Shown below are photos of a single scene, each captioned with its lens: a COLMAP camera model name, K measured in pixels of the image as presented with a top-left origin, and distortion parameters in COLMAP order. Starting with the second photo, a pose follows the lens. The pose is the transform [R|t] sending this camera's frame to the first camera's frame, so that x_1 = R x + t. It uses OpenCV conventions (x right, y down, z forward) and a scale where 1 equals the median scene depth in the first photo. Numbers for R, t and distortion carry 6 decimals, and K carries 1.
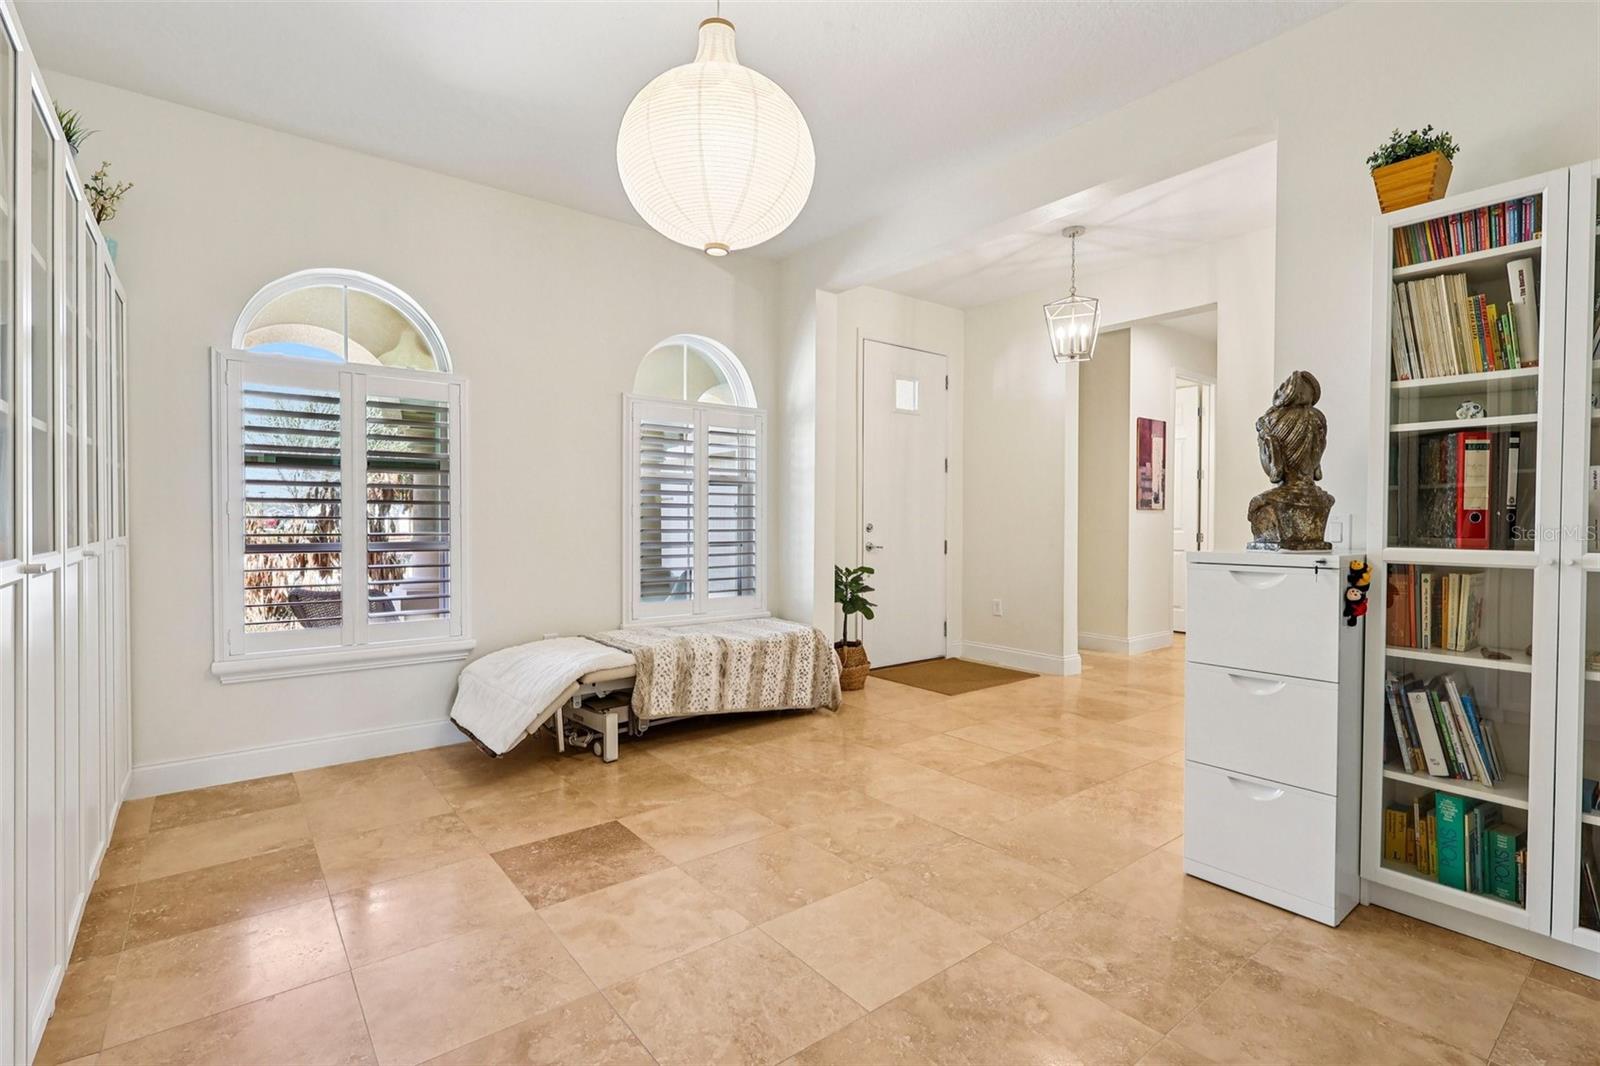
lens RADIAL K [[747.7, 0, 801.9], [0, 747.7, 526.6], [0, 0, 1]] dist [0.001785, -0.000459]
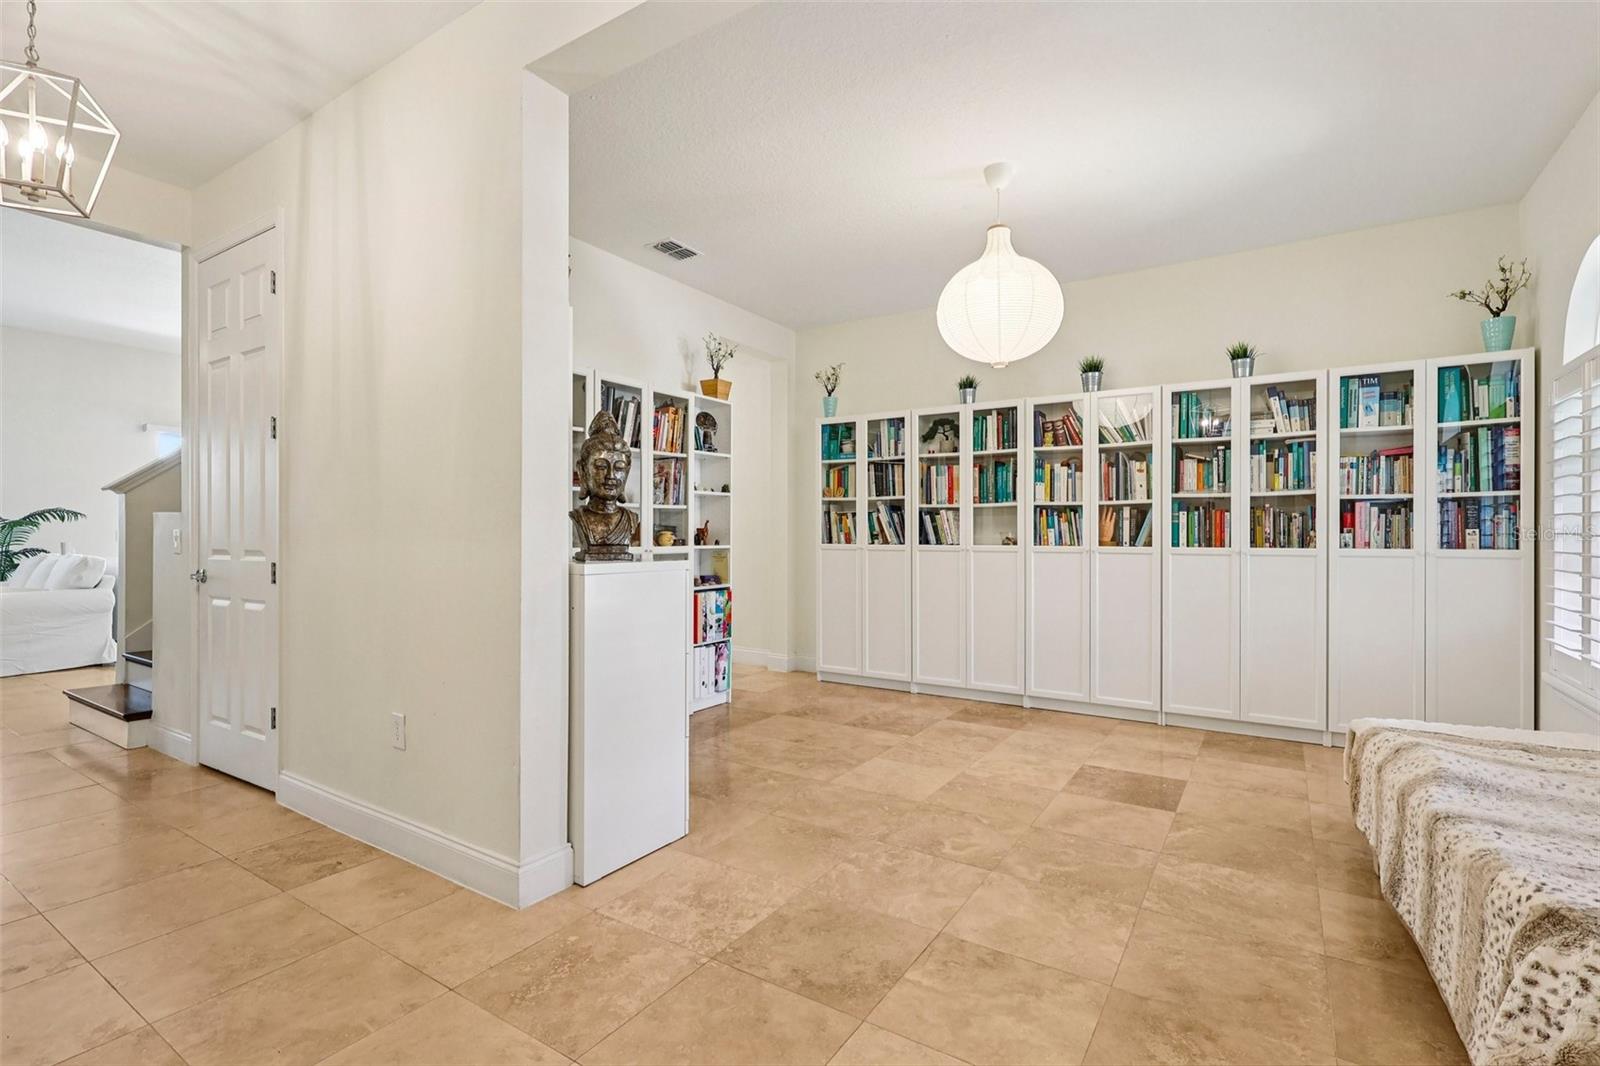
lens RADIAL K [[747.7, 0, 799.7], [0, 747.7, 534.9], [0, 0, 1]] dist [0.001785, -0.000459]
pose [[-0.949411, -0.004446, -0.314005, 0.620796], [-0.007788, 0.999926, 0.009389, -0.016303], [0.313940, 0.011360, -0.949375, 1.880260]]
